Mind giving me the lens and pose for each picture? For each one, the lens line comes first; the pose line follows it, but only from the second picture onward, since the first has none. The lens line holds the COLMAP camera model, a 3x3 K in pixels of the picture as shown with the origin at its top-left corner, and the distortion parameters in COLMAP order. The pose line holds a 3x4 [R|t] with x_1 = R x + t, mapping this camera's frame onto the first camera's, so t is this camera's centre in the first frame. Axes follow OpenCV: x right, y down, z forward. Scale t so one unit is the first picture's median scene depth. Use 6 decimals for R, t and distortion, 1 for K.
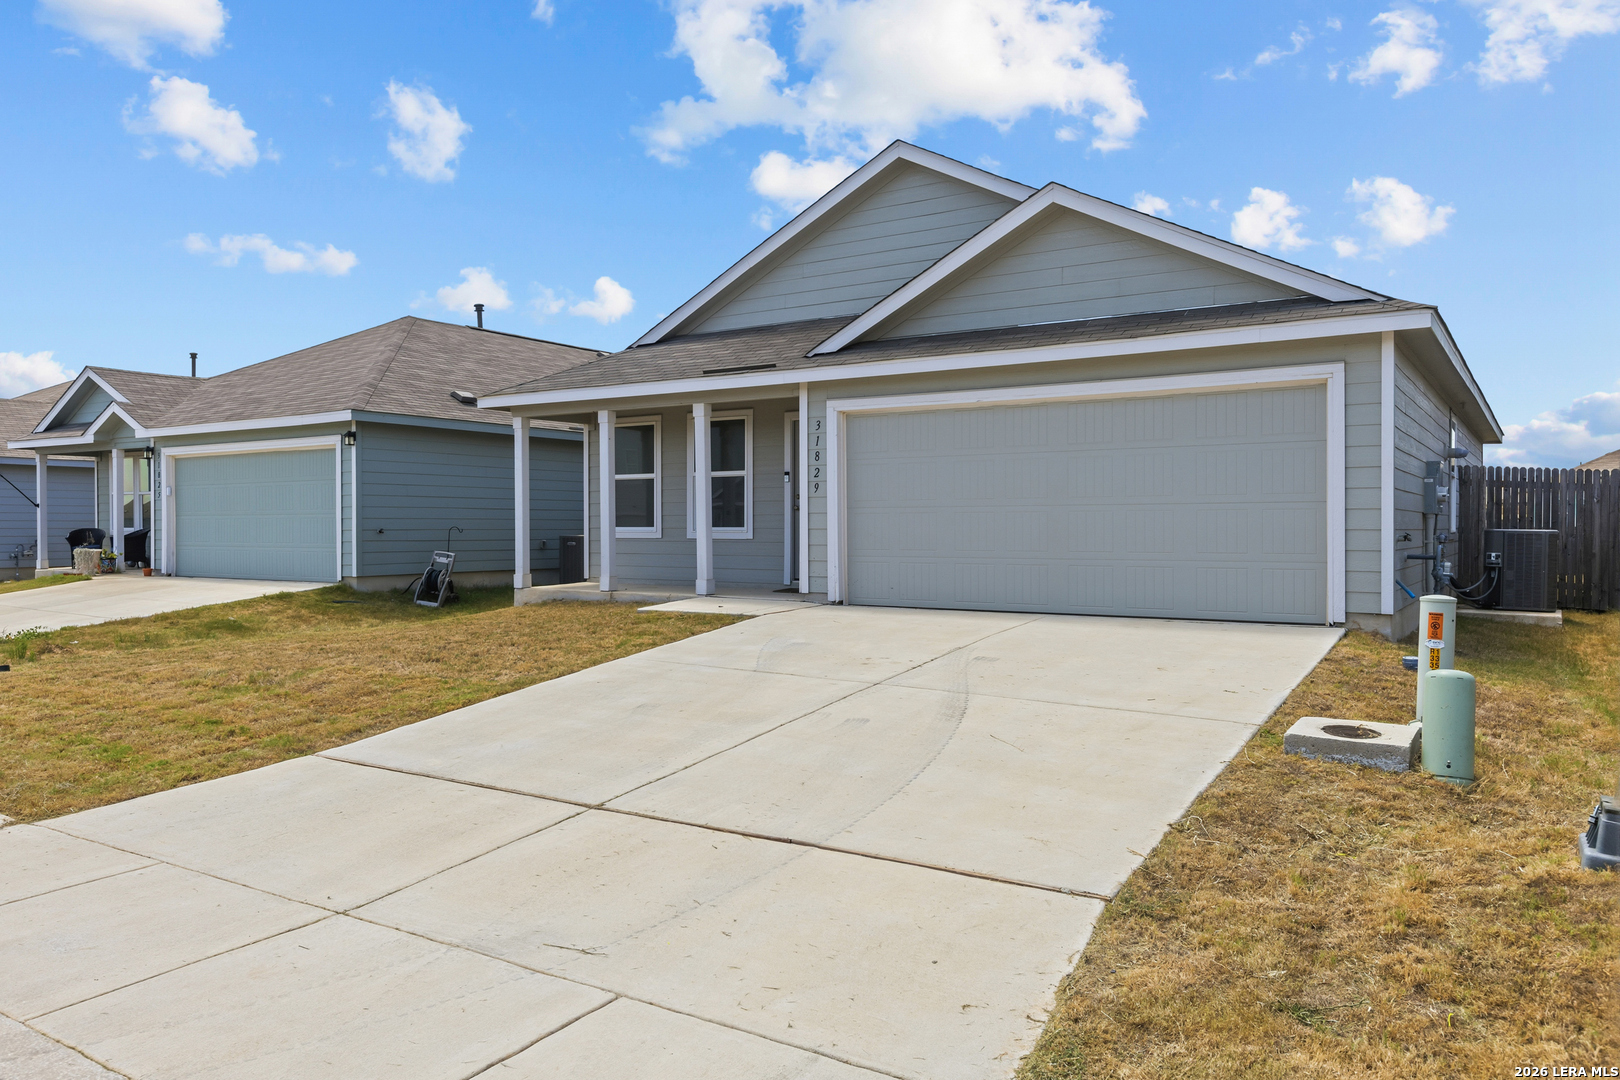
lens RADIAL K [[1090.4, 0, 810.0], [0, 1090.4, 540.0], [0, 0, 1]] dist [-0.004668, 0.000052]
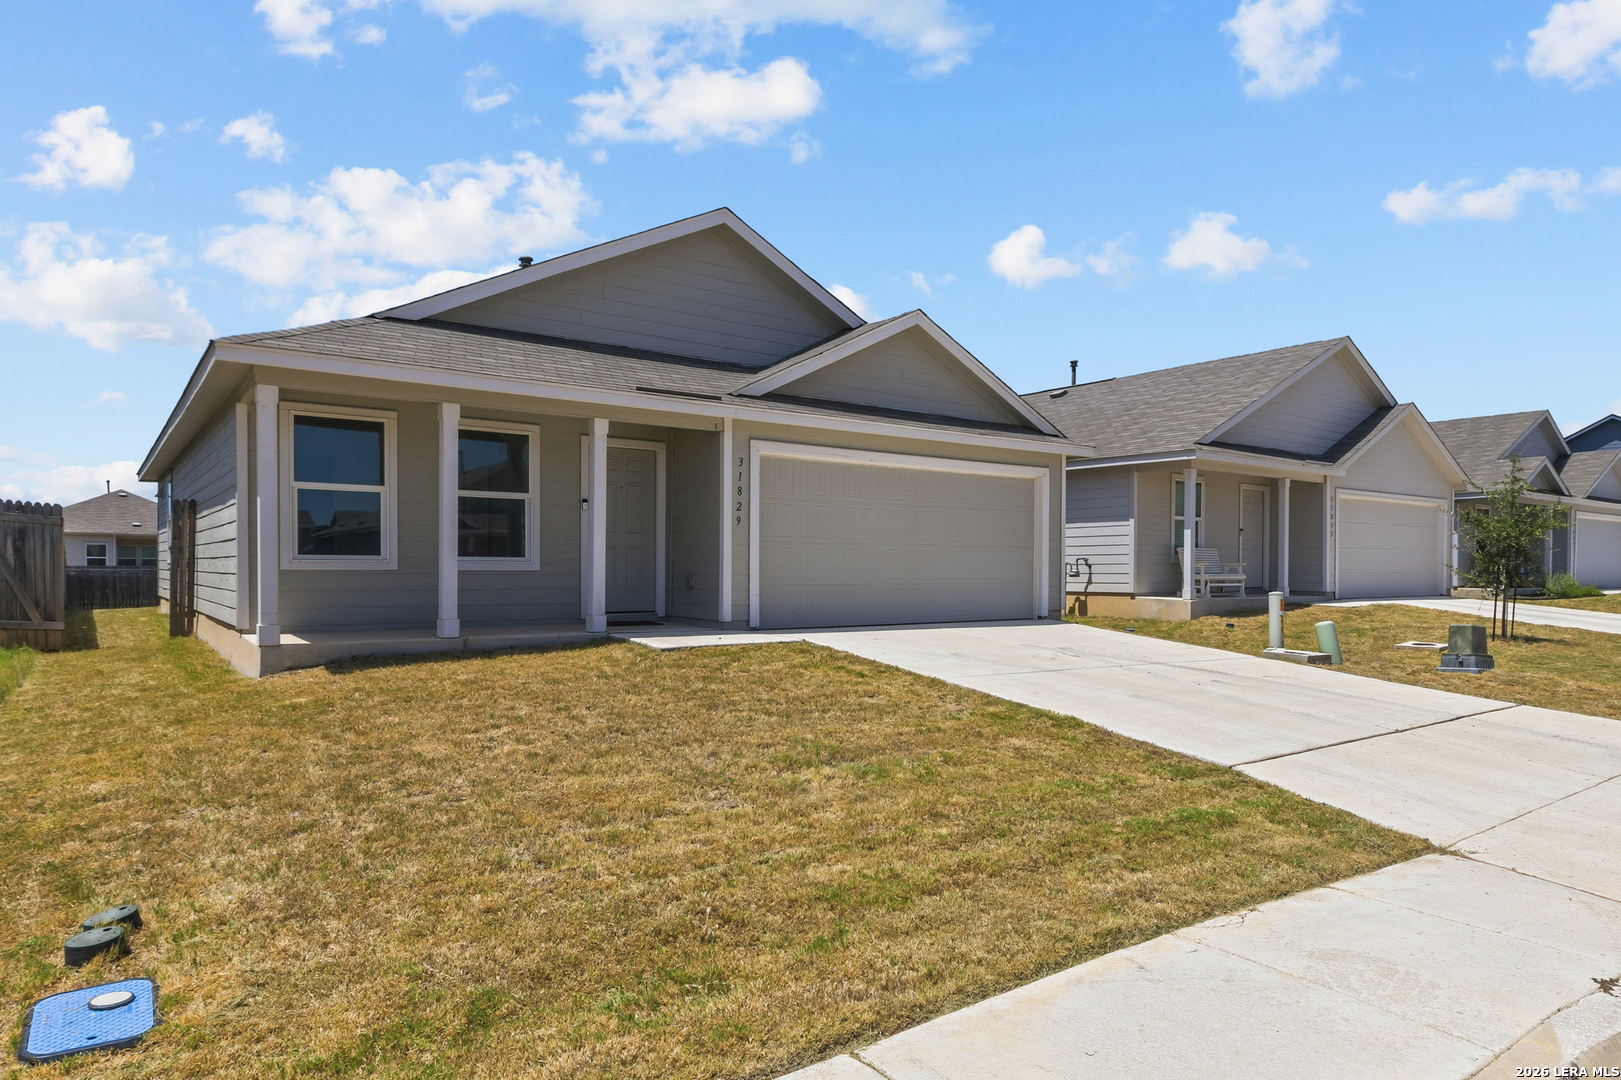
lens RADIAL K [[922.1, 0, 840.2], [0, 922.1, 579.3], [0, 0, 1]] dist [0.002607, 0.000739]
pose [[0.381676, -0.008561, 0.924256, -0.784161], [0.005942, 0.999959, 0.006809, 0.003207], [-0.924277, 0.002893, 0.381712, 0.569232]]
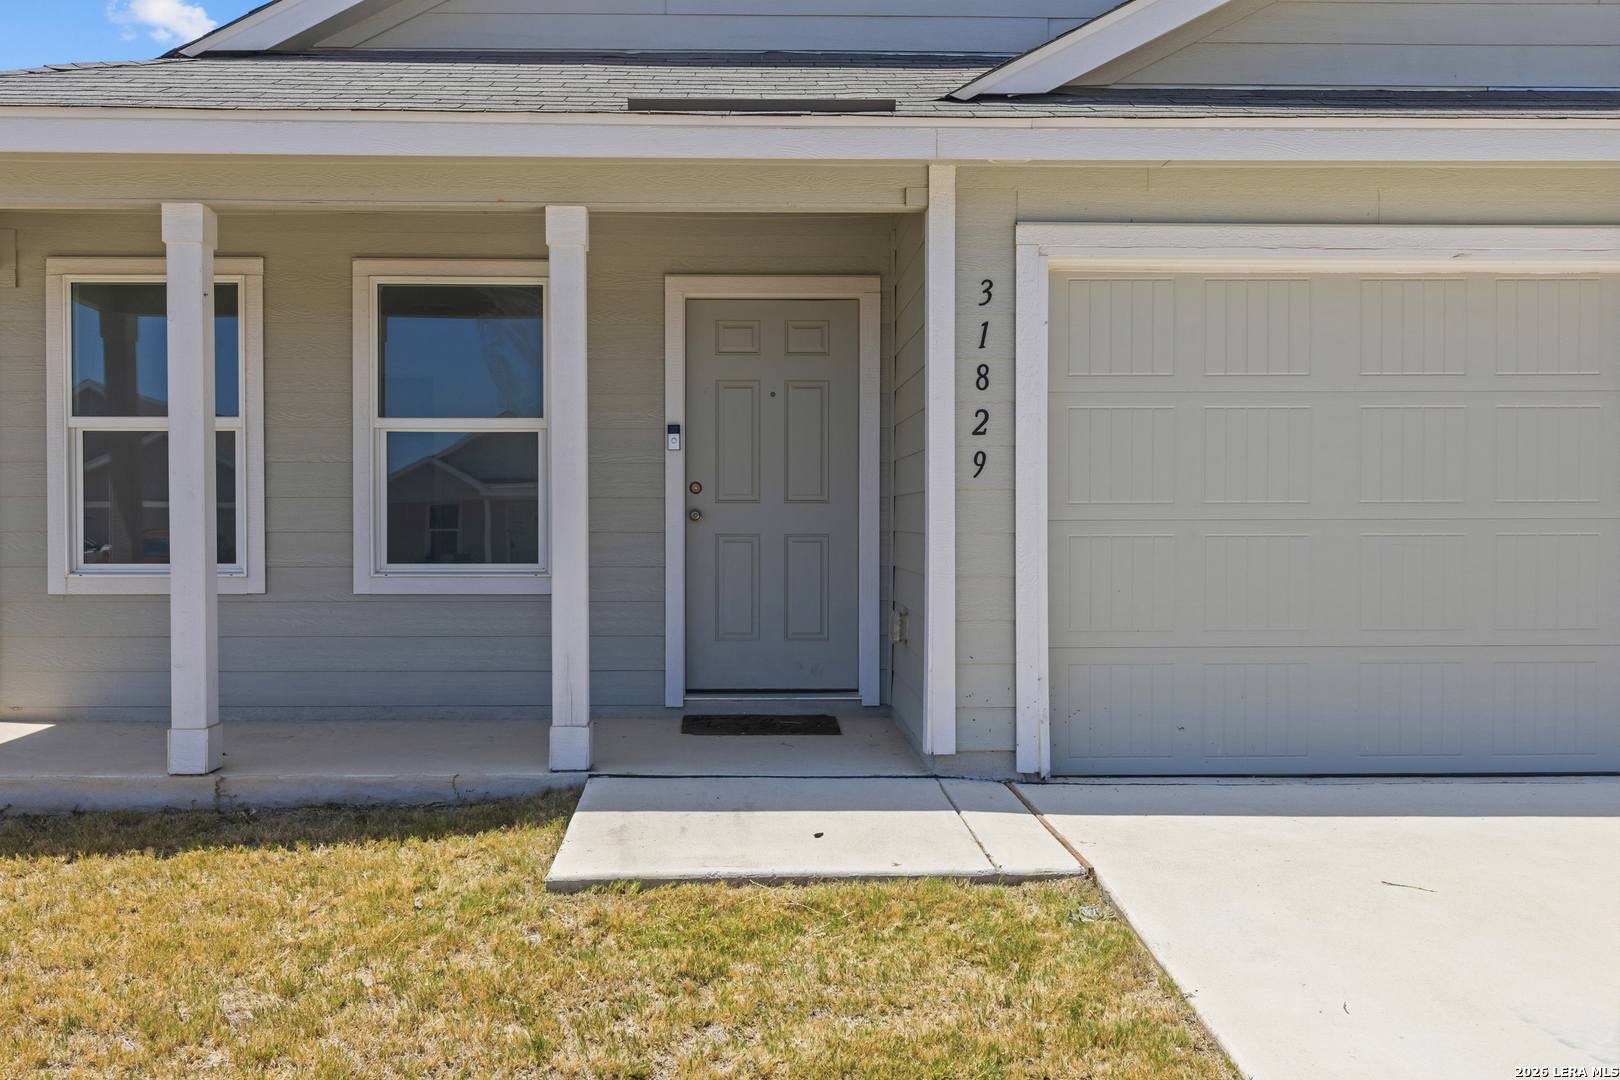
lens RADIAL K [[1256.1, 0, 791.2], [0, 1256.1, 553.6], [0, 0, 1]] dist [0.007226, 0.002723]
pose [[0.833762, -0.009227, 0.552048, -0.279178], [0.006774, 0.999956, 0.006482, -0.021124], [-0.552083, -0.001665, 0.833787, 0.685701]]
